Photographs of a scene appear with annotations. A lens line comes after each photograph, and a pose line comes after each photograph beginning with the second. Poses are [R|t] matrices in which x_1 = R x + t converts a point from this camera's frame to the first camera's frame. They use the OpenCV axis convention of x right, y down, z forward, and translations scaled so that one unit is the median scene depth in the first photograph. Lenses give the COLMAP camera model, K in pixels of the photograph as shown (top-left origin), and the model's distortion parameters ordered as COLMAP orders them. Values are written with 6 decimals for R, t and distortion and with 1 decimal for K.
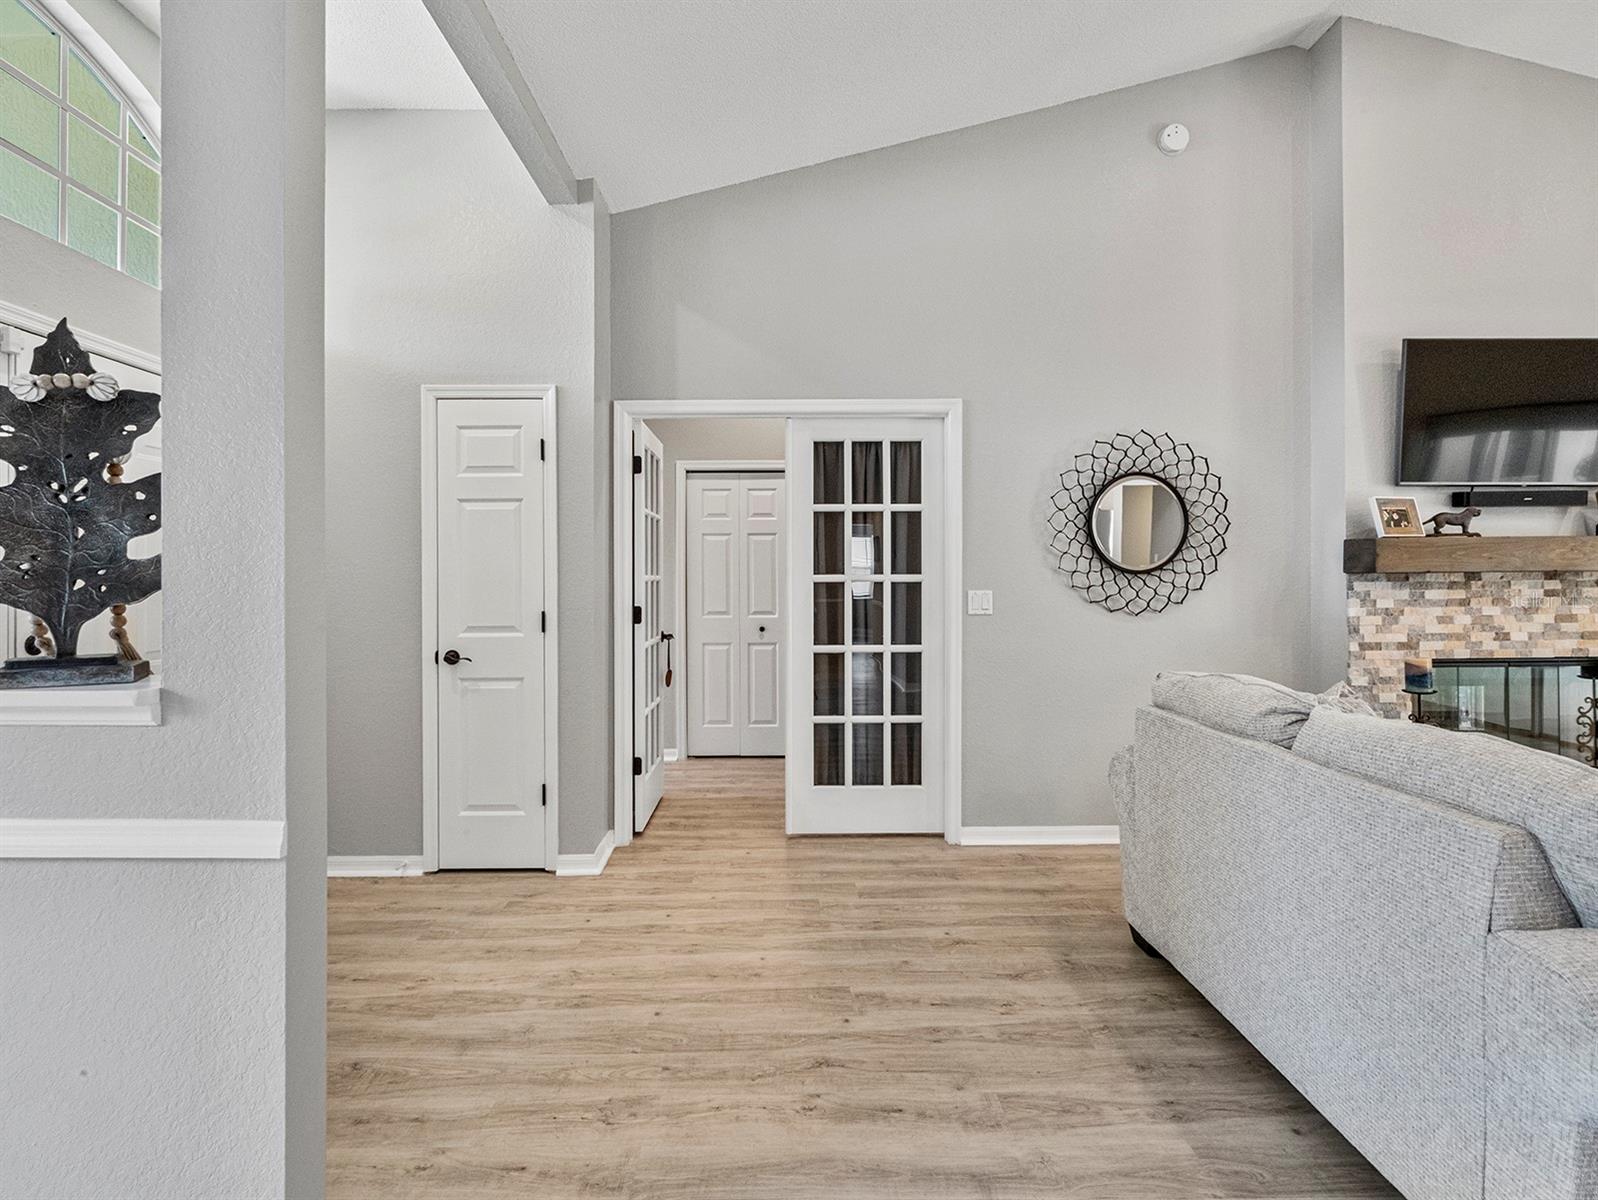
lens RADIAL K [[818.1, 0, 802.0], [0, 818.1, 574.9], [0, 0, 1]] dist [-0.008337, 0.005494]
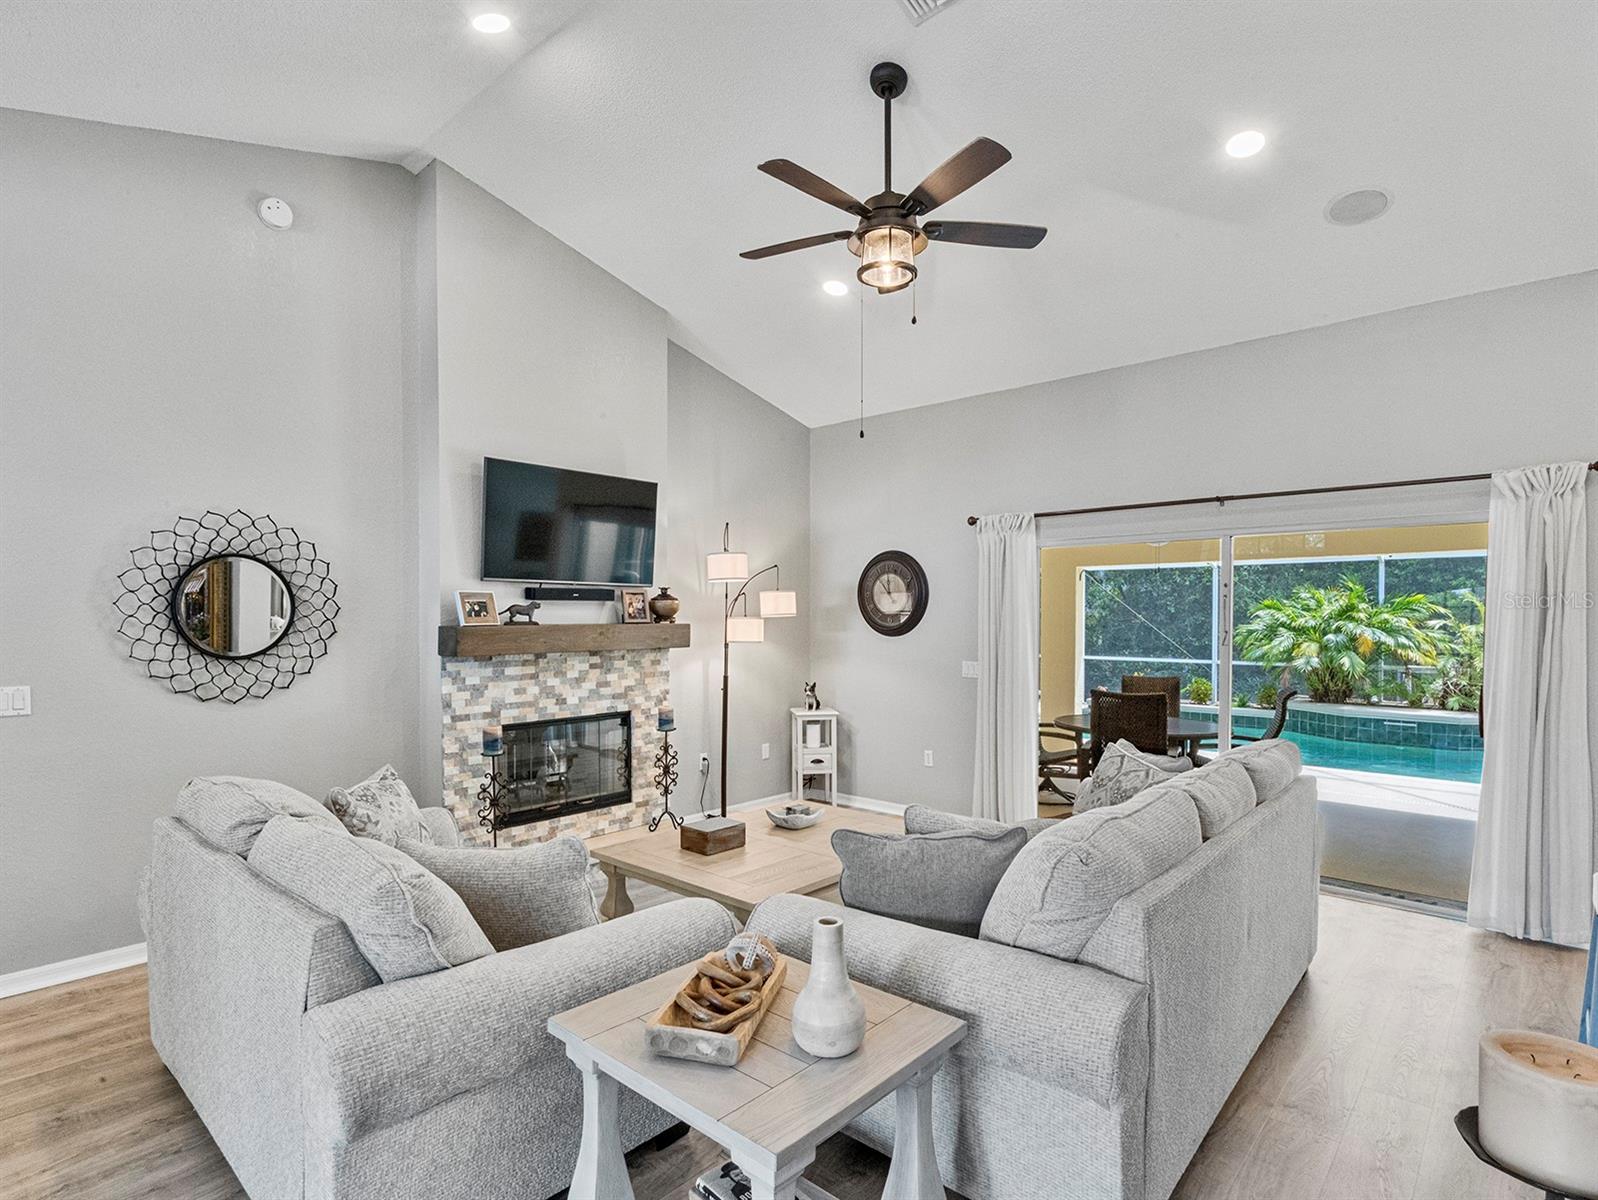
lens RADIAL K [[818.1, 0, 779.7], [0, 818.1, 639.5], [0, 0, 1]] dist [-0.008337, 0.005494]
pose [[0.687067, -0.015317, 0.726432, 0.164066], [-0.005860, 0.999628, 0.026619, -0.057796], [-0.726570, -0.022546, 0.686722, -0.127537]]
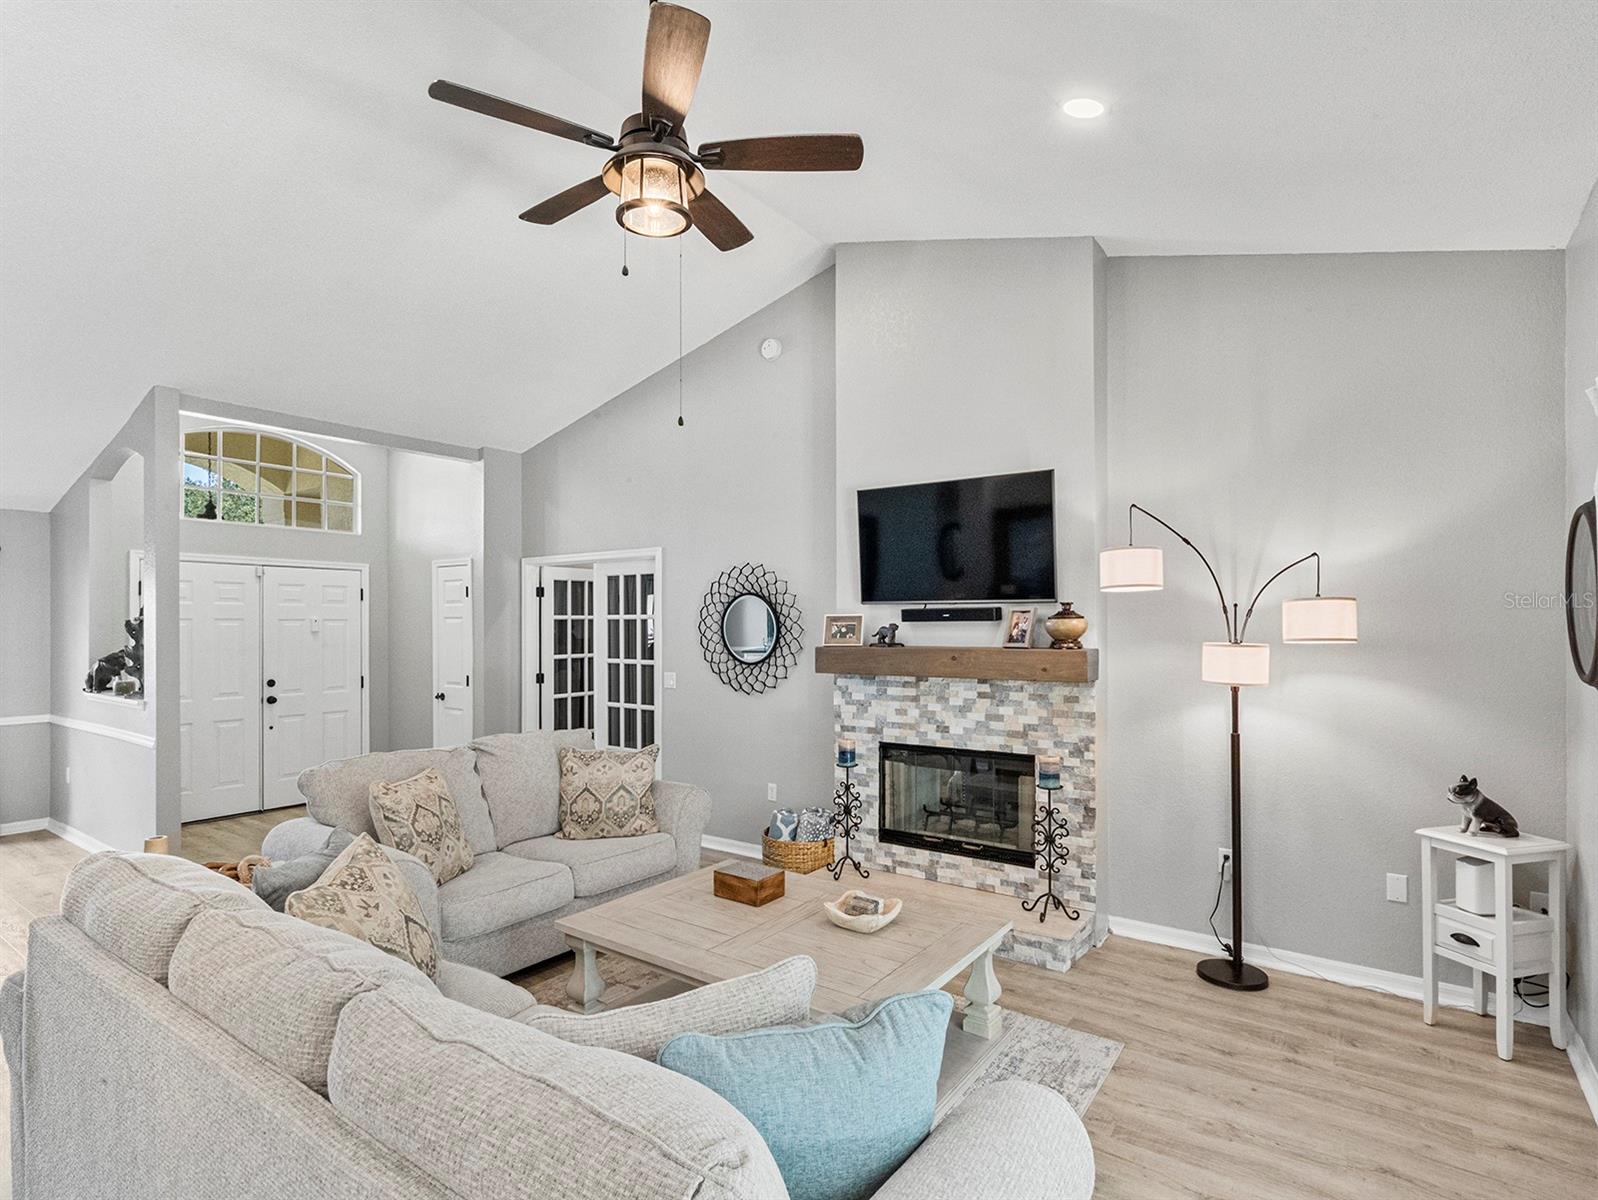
lens RADIAL K [[818.1, 0, 804.8], [0, 818.1, 623.9], [0, 0, 1]] dist [-0.008337, 0.005494]
pose [[0.810791, 0.004570, -0.585317, 1.395808], [0.000000, 0.999970, 0.007807, -0.088399], [0.585335, -0.006330, 0.810767, -0.091621]]
